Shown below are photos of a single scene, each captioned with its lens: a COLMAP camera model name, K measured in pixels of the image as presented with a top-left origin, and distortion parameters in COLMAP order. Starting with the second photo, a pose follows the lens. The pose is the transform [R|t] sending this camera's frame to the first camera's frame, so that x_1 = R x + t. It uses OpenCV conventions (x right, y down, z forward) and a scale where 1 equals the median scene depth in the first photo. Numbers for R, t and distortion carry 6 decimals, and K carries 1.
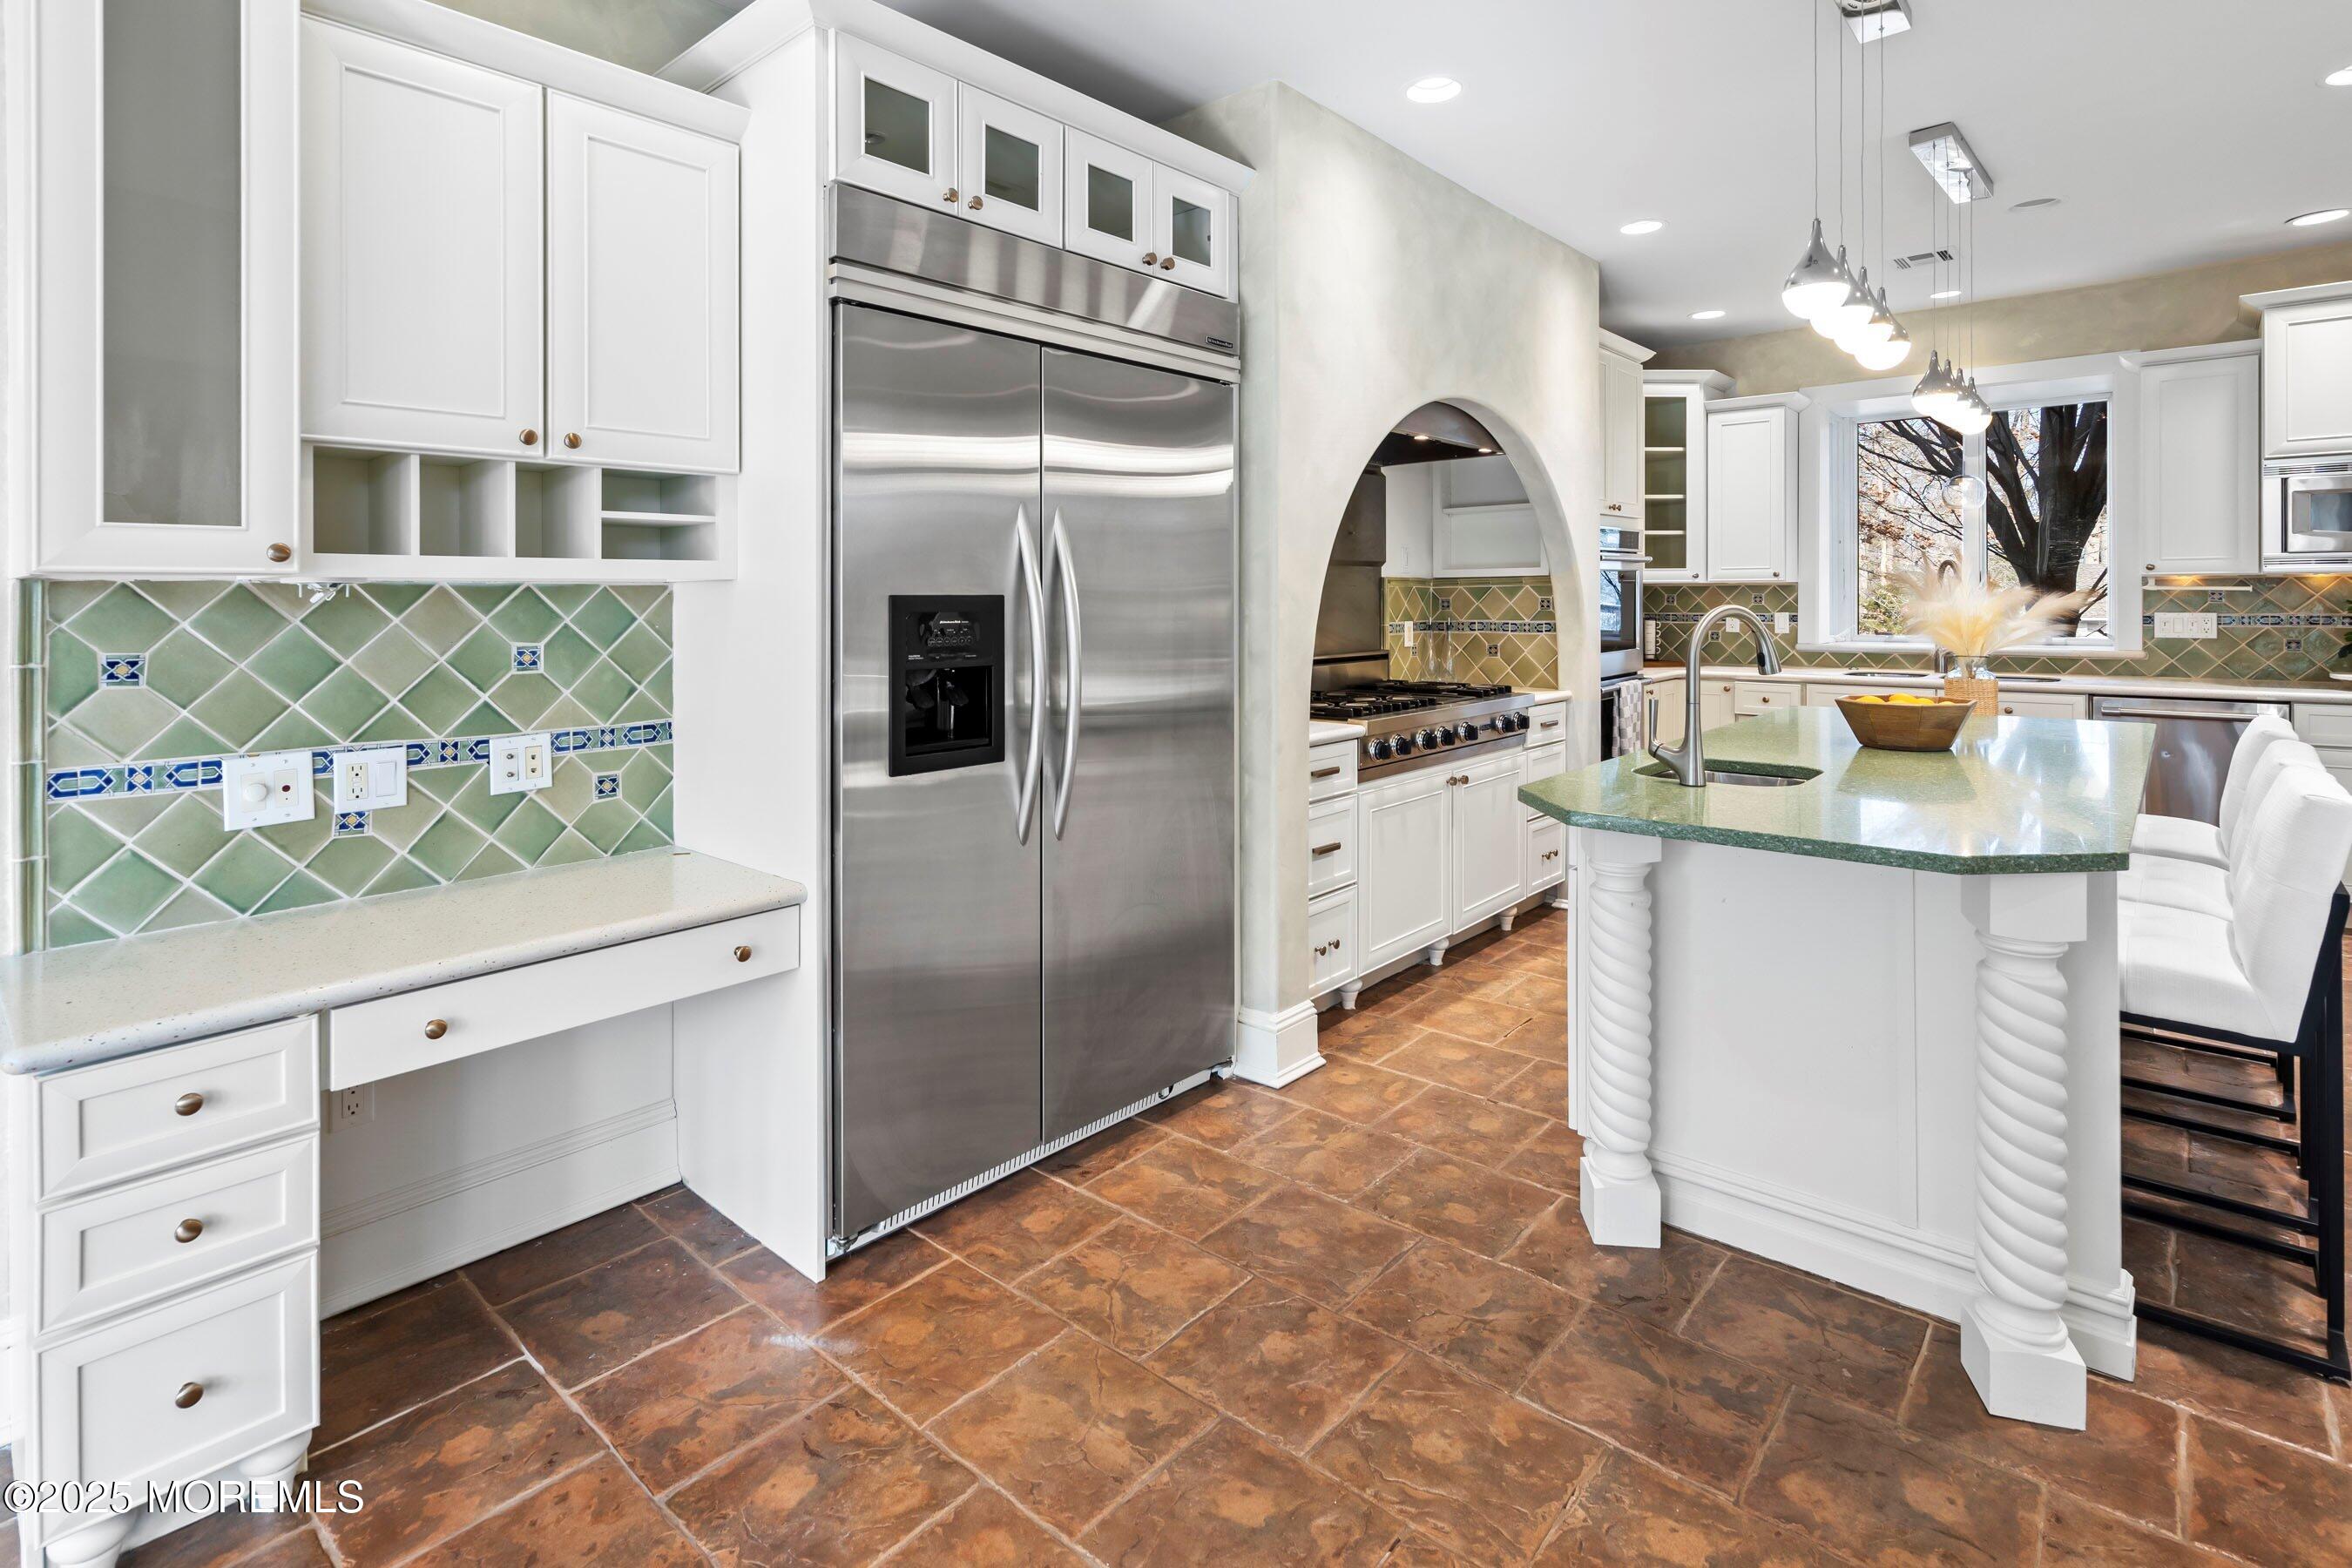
lens RADIAL K [[1148.9, 0, 1170.6], [0, 1148.9, 616.4], [0, 0, 1]] dist [0.003781, -0.000373]
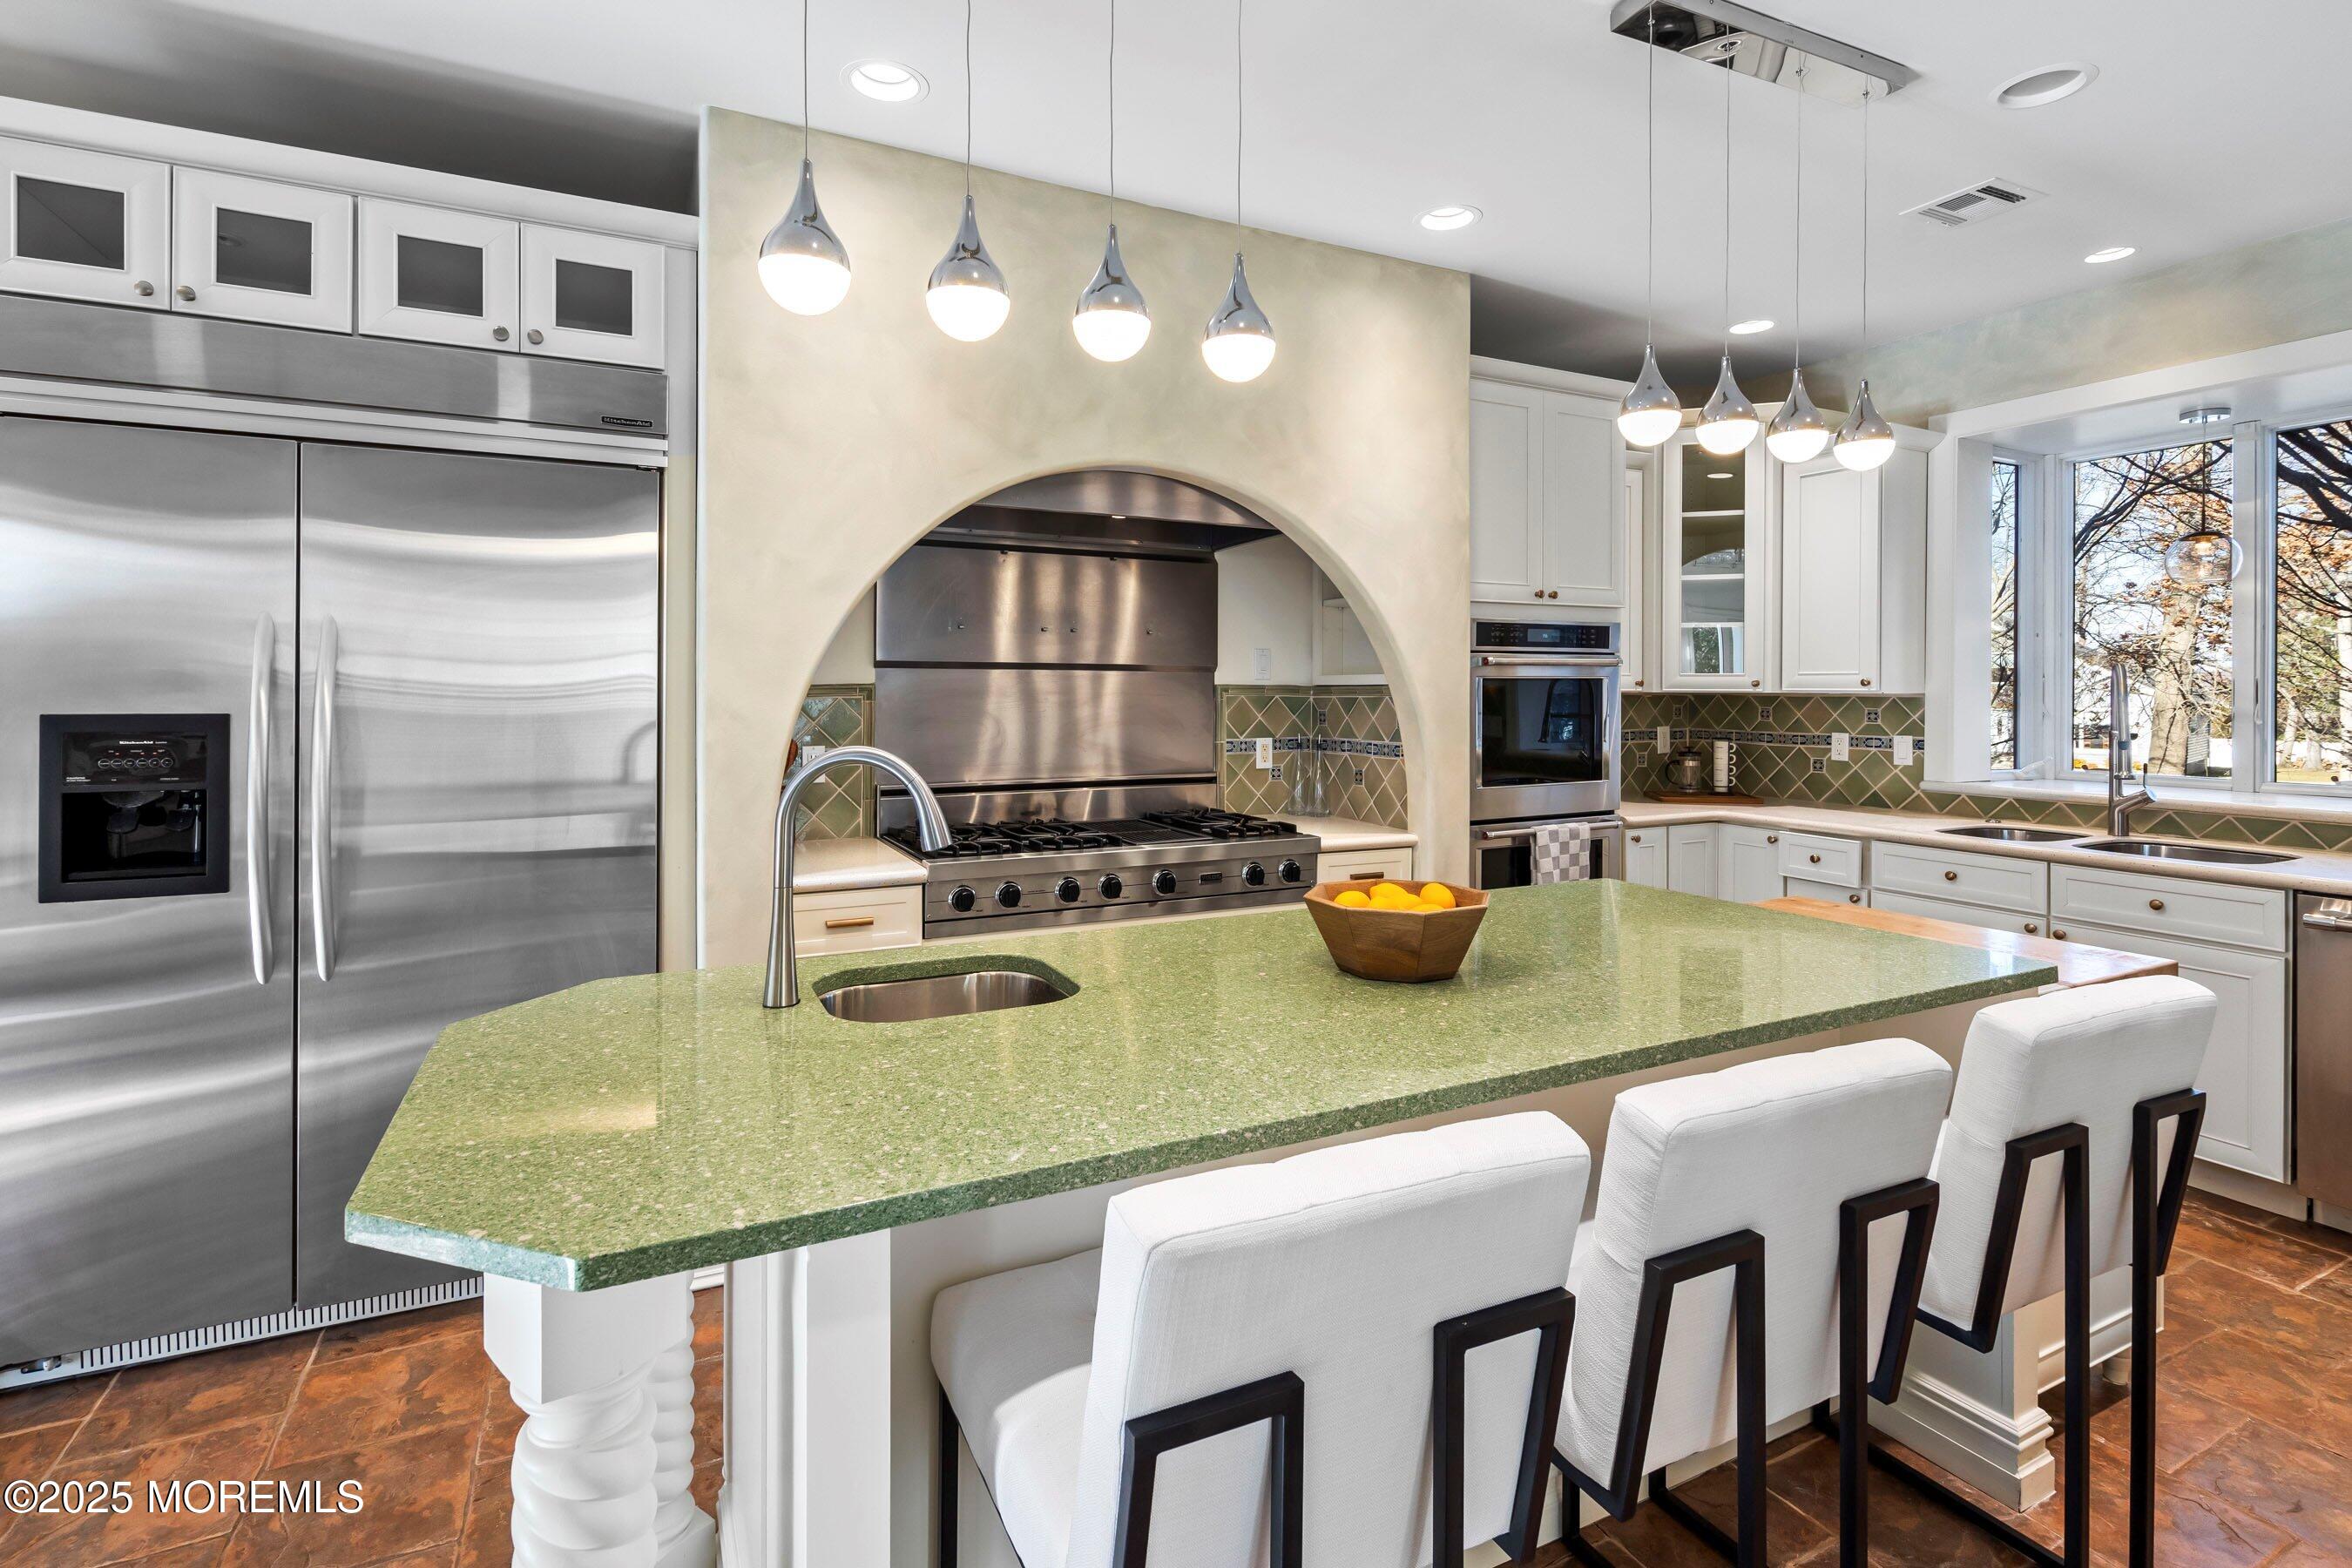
lens RADIAL K [[1148.9, 0, 1203.8], [0, 1148.9, 706.4], [0, 0, 1]] dist [0.003781, -0.000373]
pose [[0.929477, 0.015639, -0.368548, 0.742284], [-0.015885, 0.999871, 0.002367, -0.030961], [0.368538, 0.003654, 0.929606, 0.340243]]
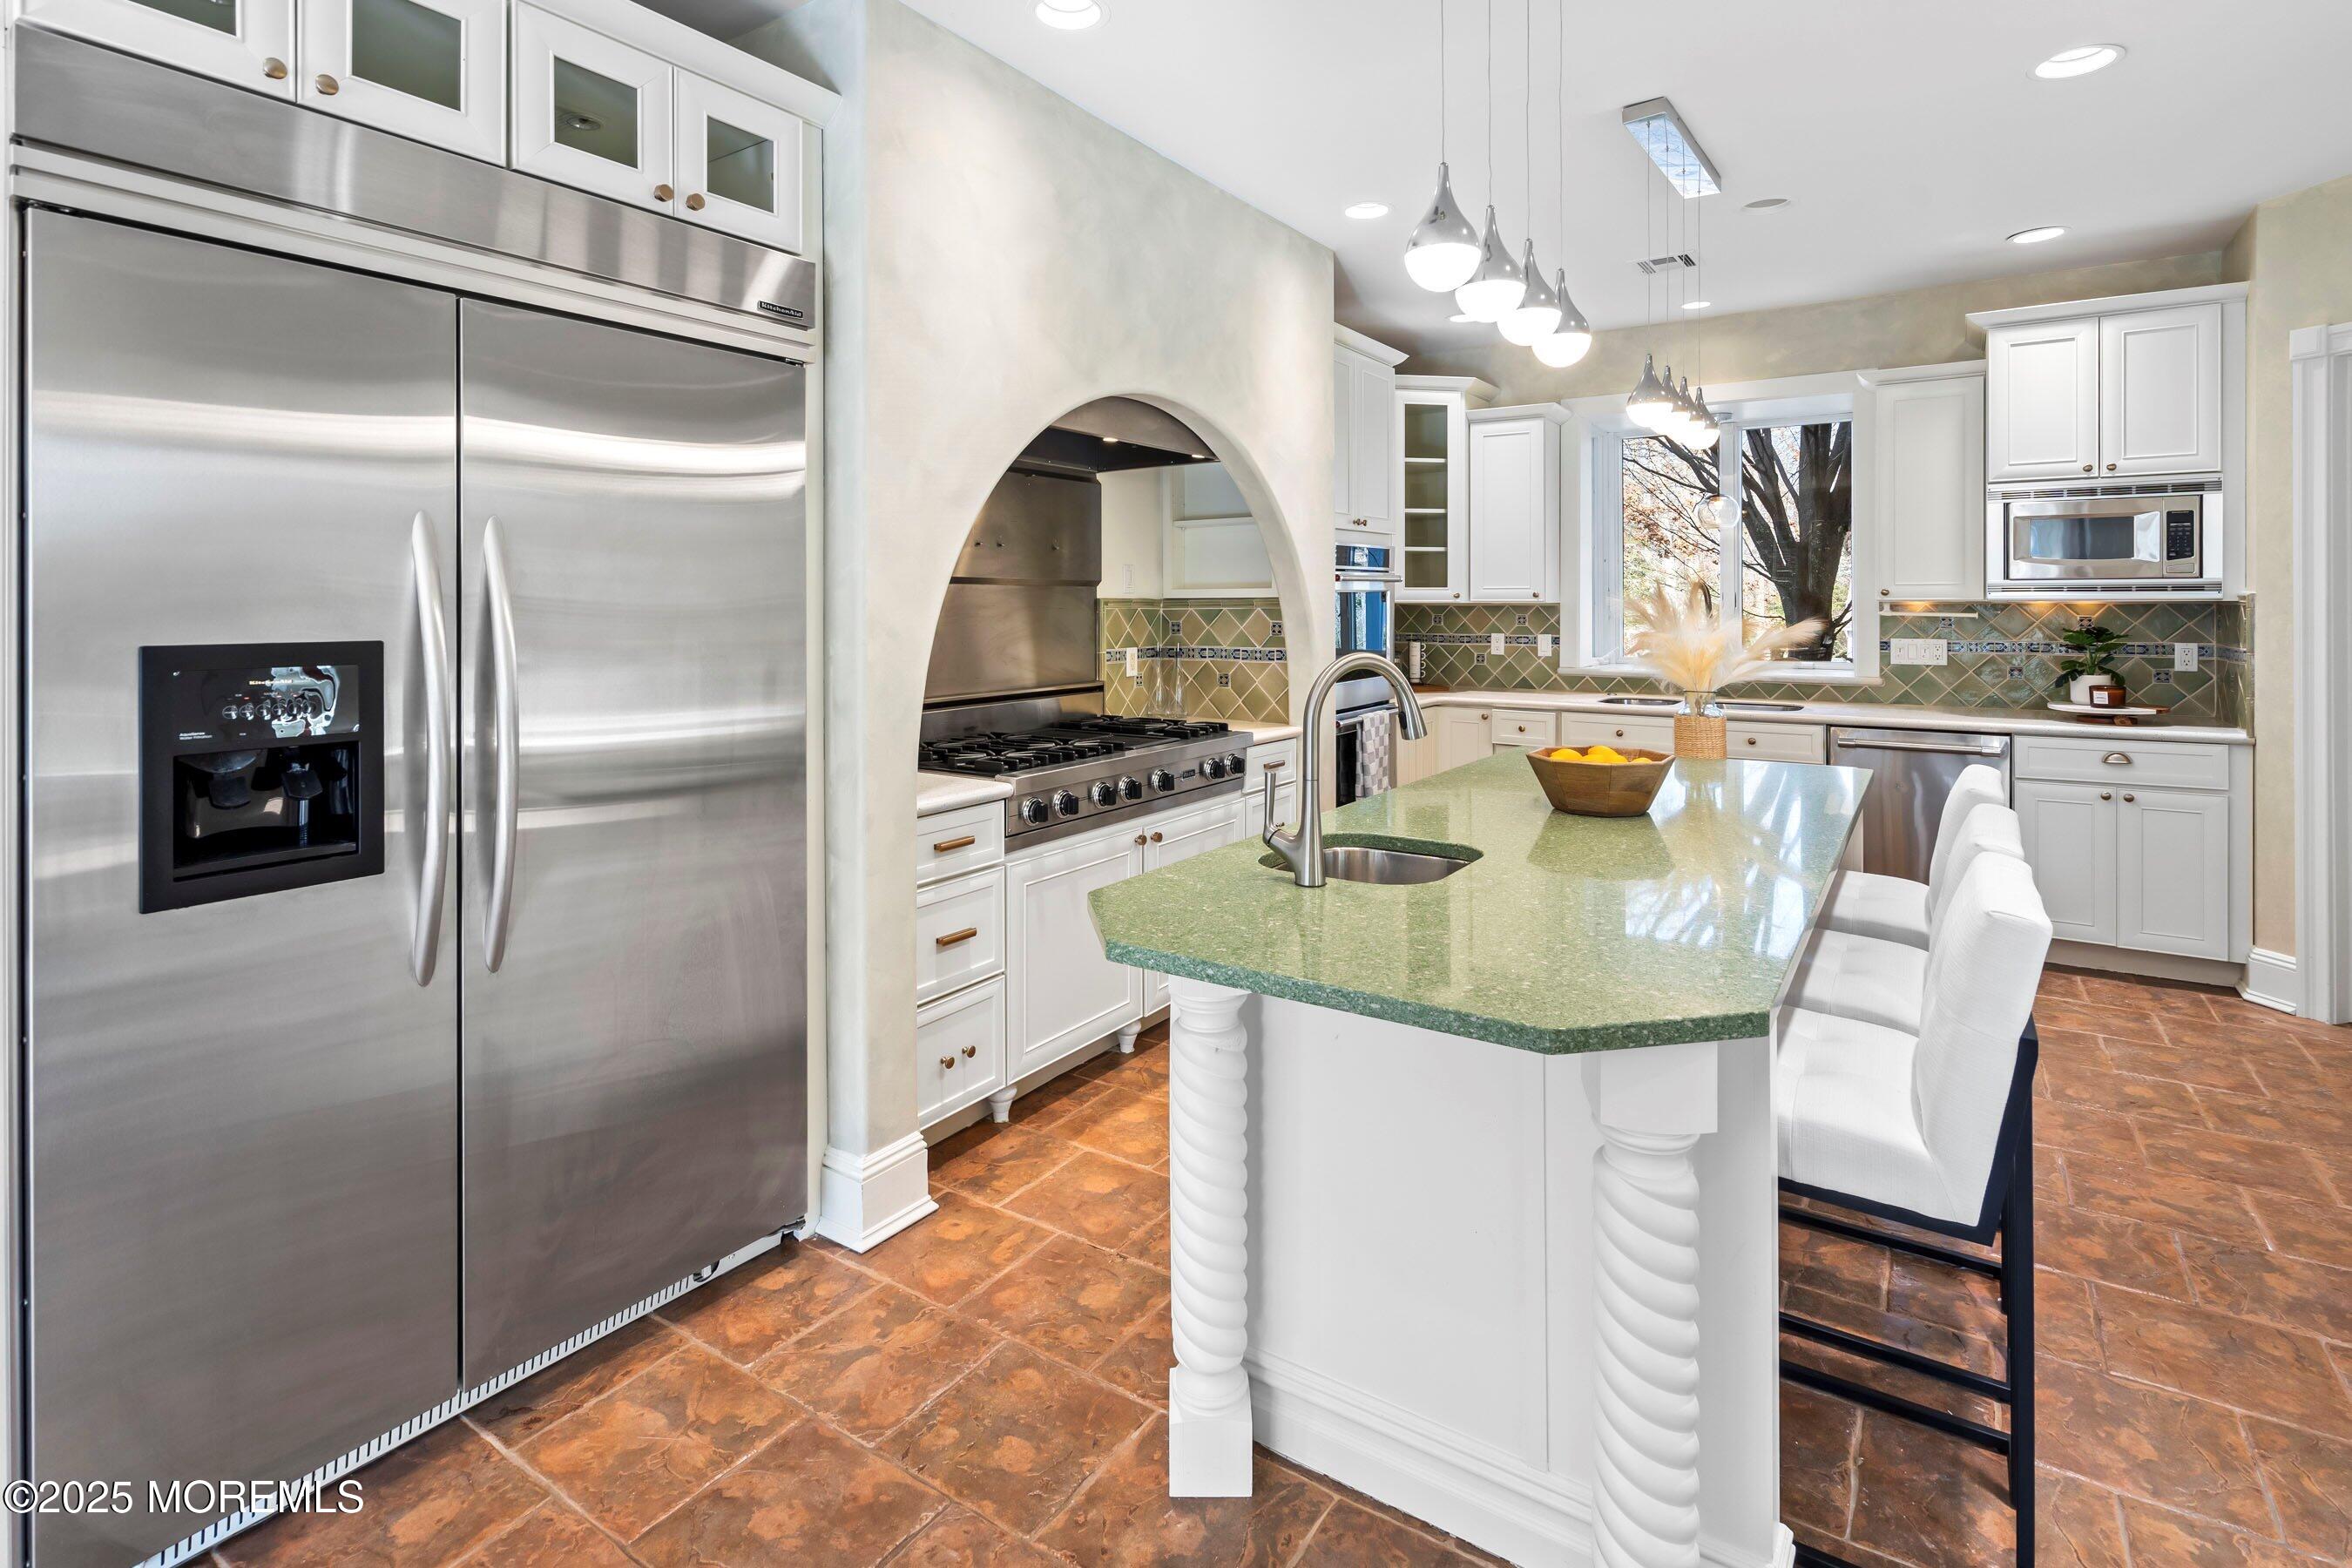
lens RADIAL K [[1148.9, 0, 1185.5], [0, 1148.9, 622.2], [0, 0, 1]] dist [0.003781, -0.000373]
pose [[0.990753, 0.001934, 0.135667, 0.201531], [-0.001960, 0.999998, 0.000057, -0.024557], [-0.135667, -0.000322, 0.990754, 0.178917]]
